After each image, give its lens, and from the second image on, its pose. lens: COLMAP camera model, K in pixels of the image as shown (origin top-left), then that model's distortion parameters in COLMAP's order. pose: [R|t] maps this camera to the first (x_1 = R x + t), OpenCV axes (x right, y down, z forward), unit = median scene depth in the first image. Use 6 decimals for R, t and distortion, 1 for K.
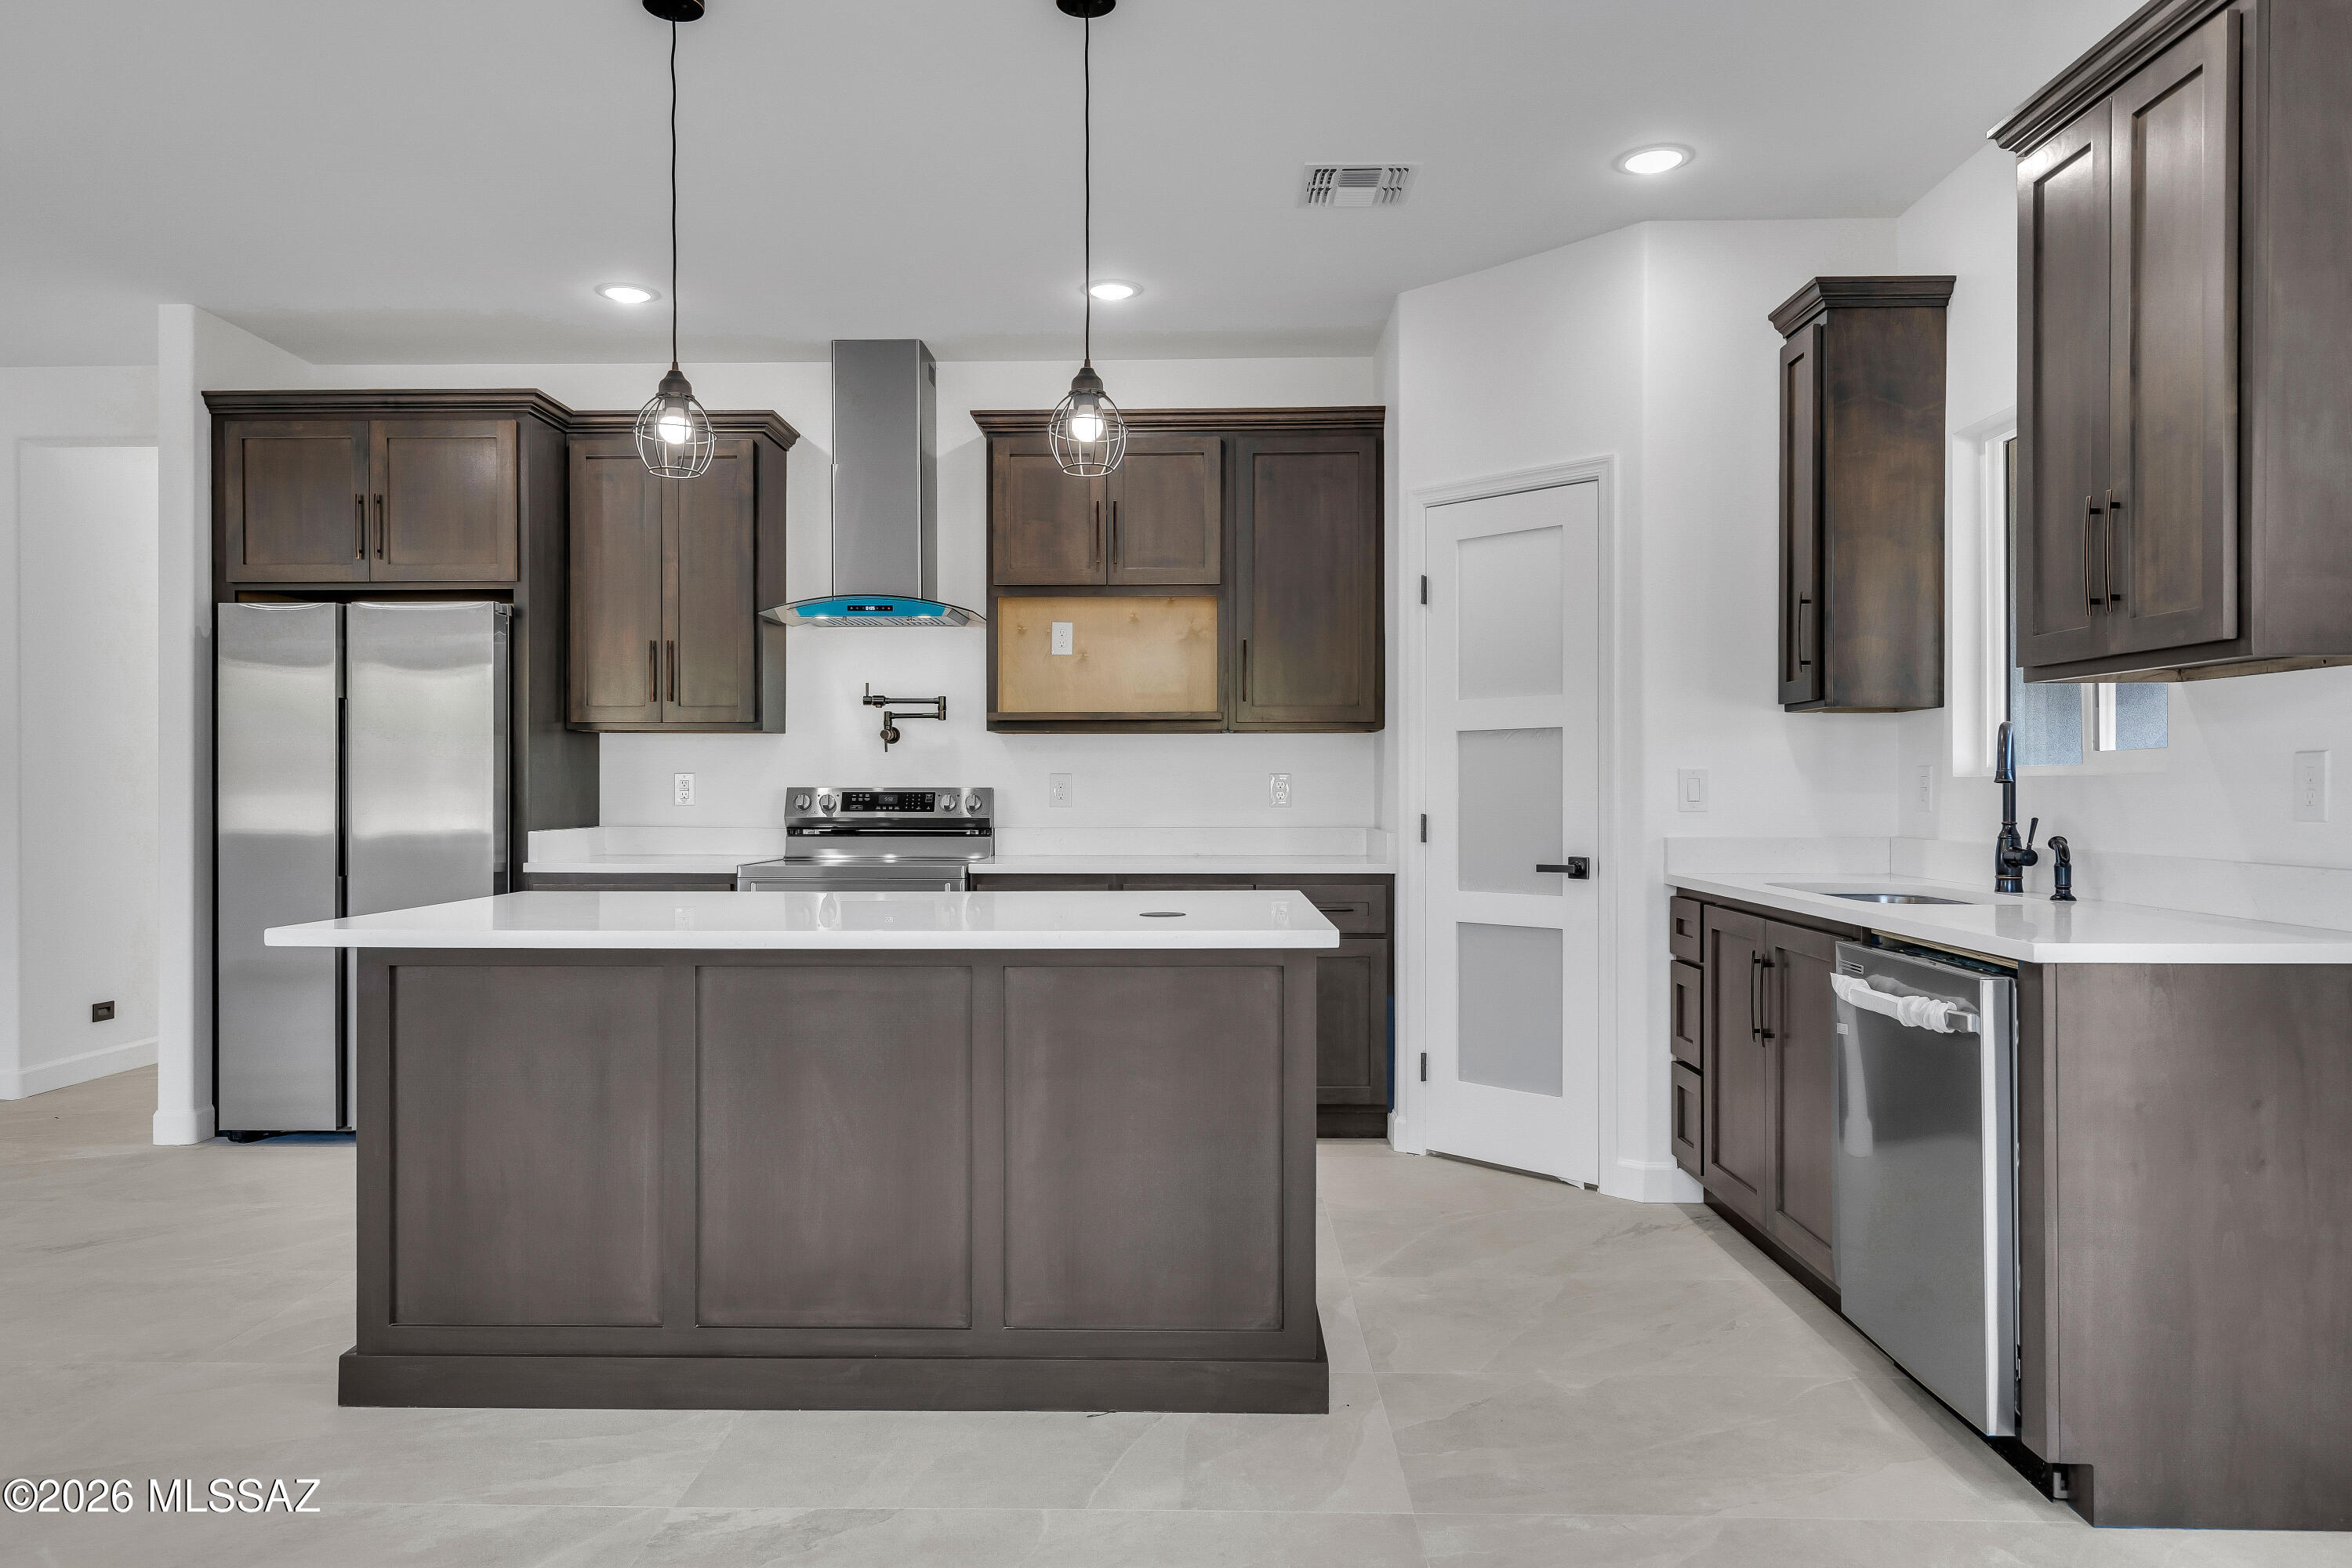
lens RADIAL K [[1549.6, 0, 1161.3], [0, 1549.6, 789.4], [0, 0, 1]] dist [0.001590, 0.002228]
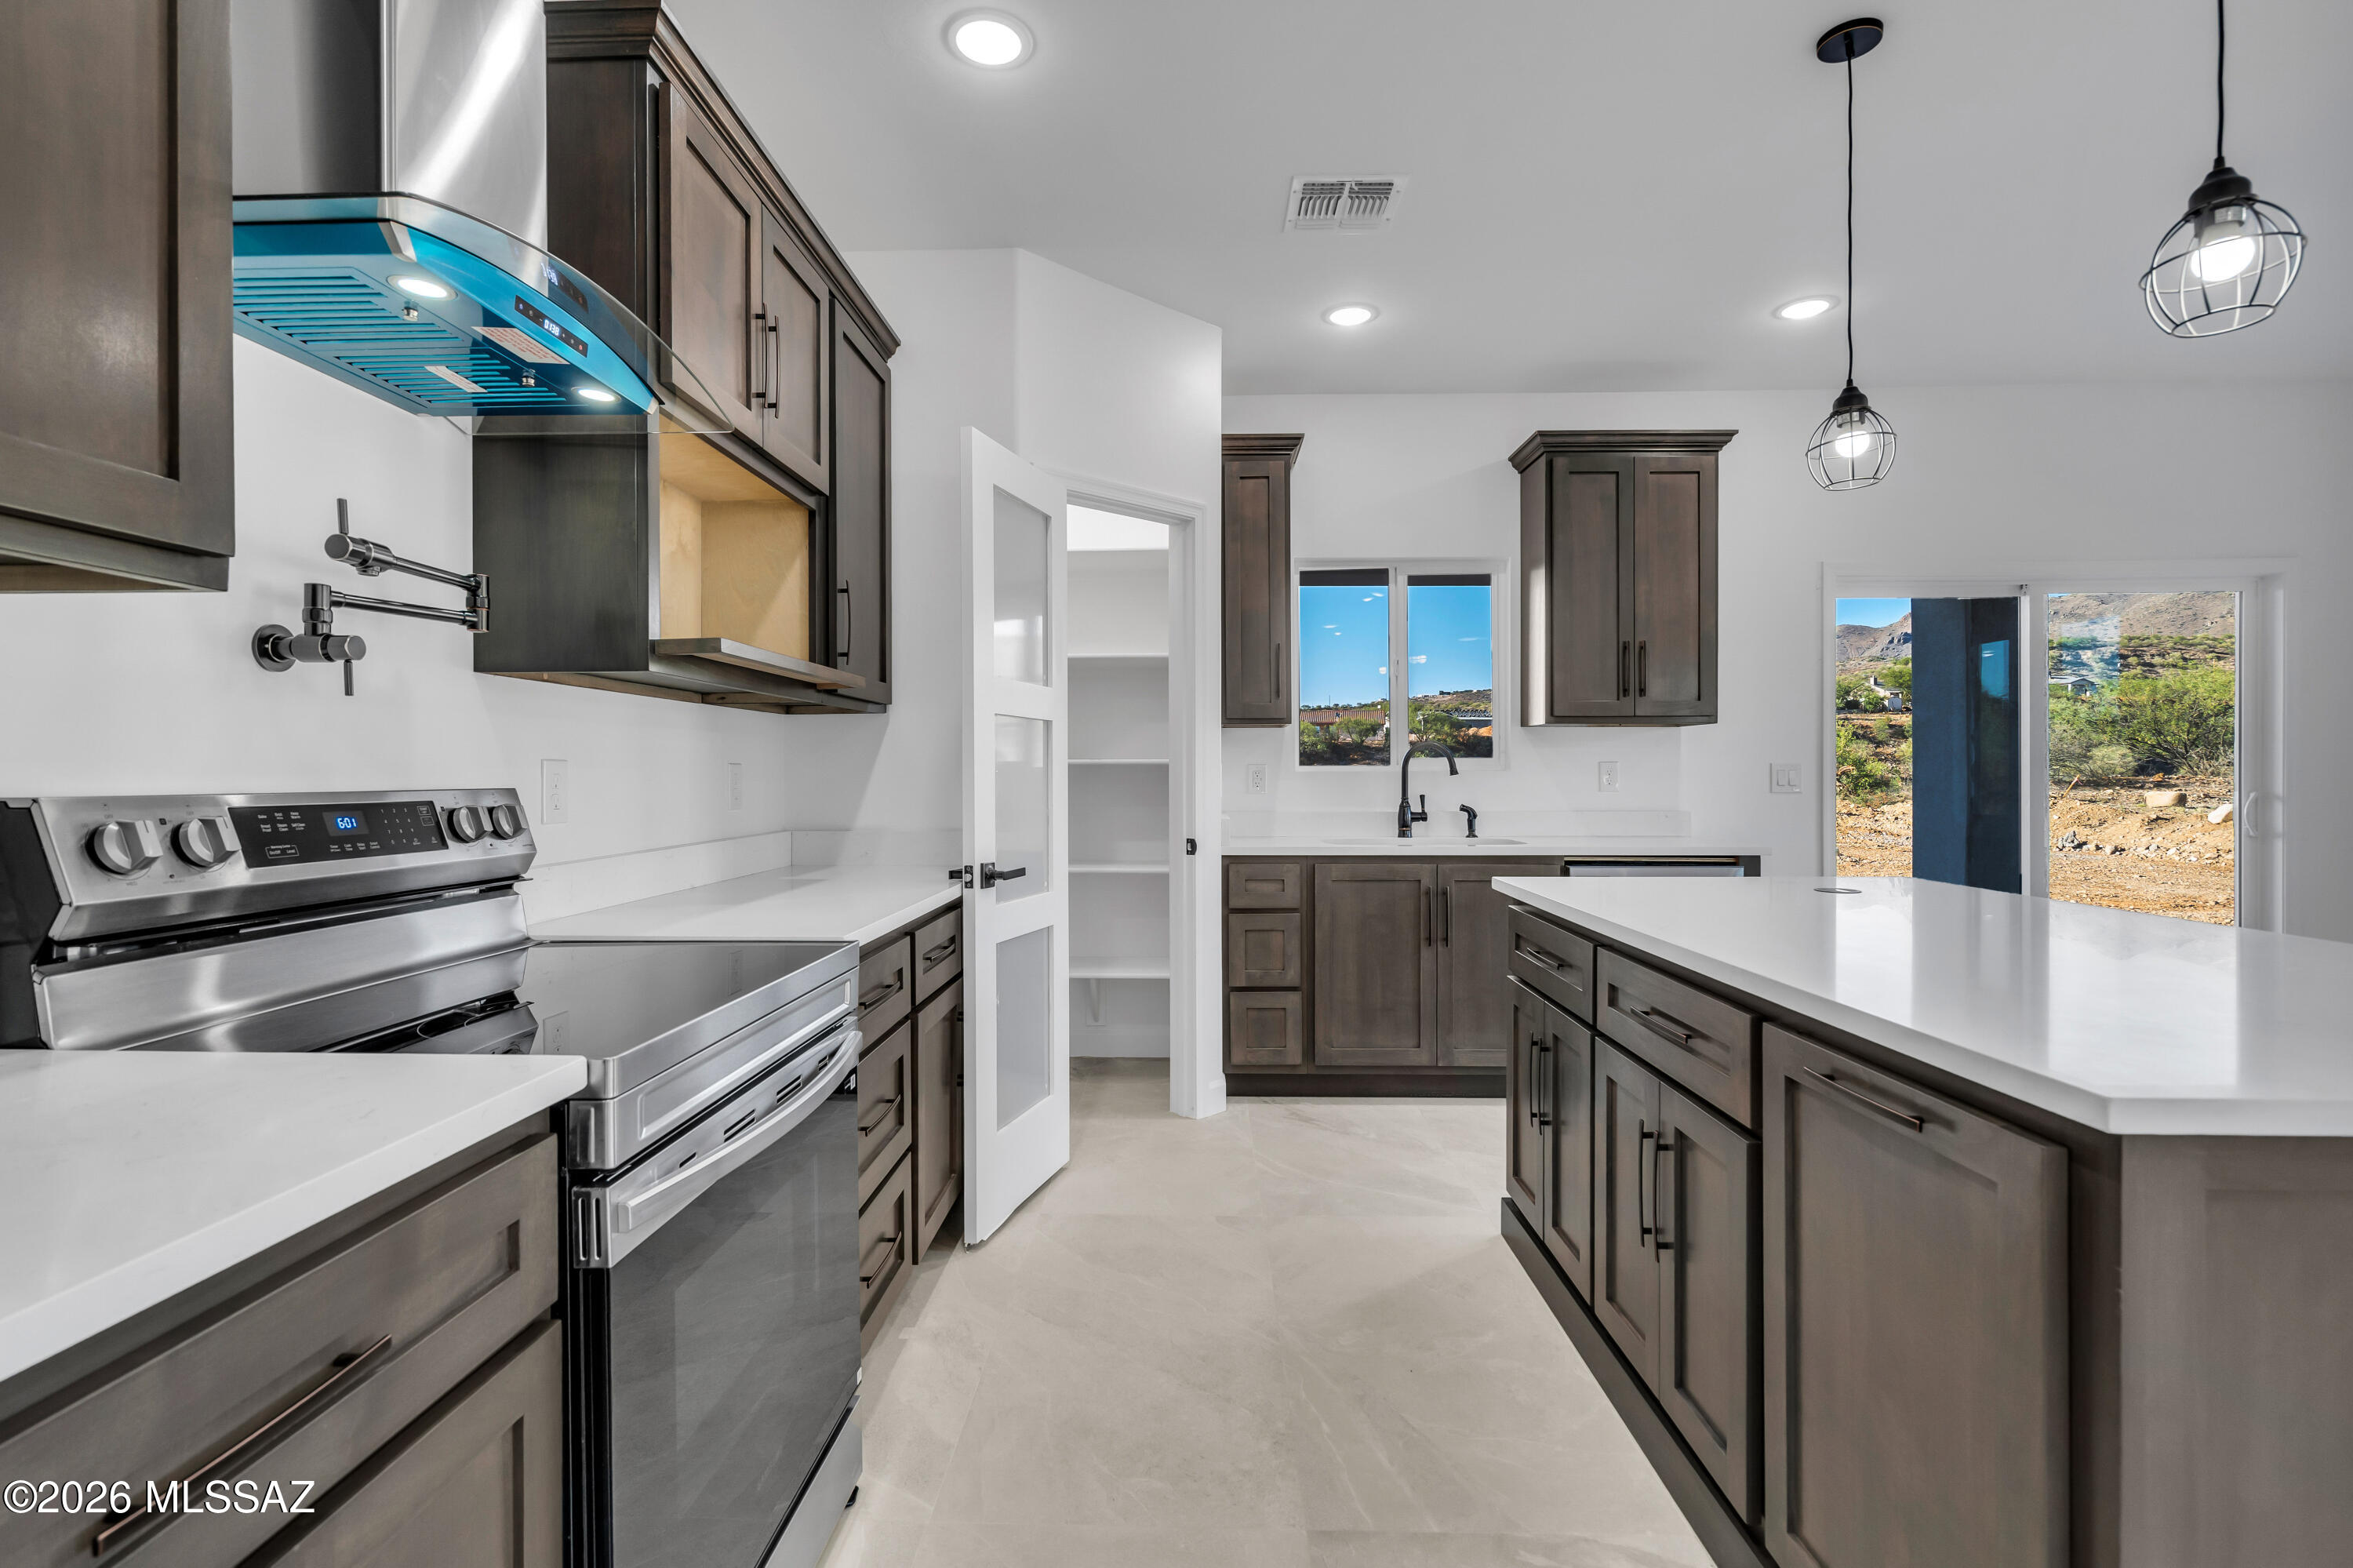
lens RADIAL K [[1083.1, 0, 1163.9], [0, 1083.1, 783.6], [0, 0, 1]] dist [-0.006653, 0.000330]
pose [[0.007002, -0.008476, 0.999940, -0.475582], [0.005021, 0.999952, 0.008441, -0.004786], [-0.999963, 0.004961, 0.007044, 0.880741]]
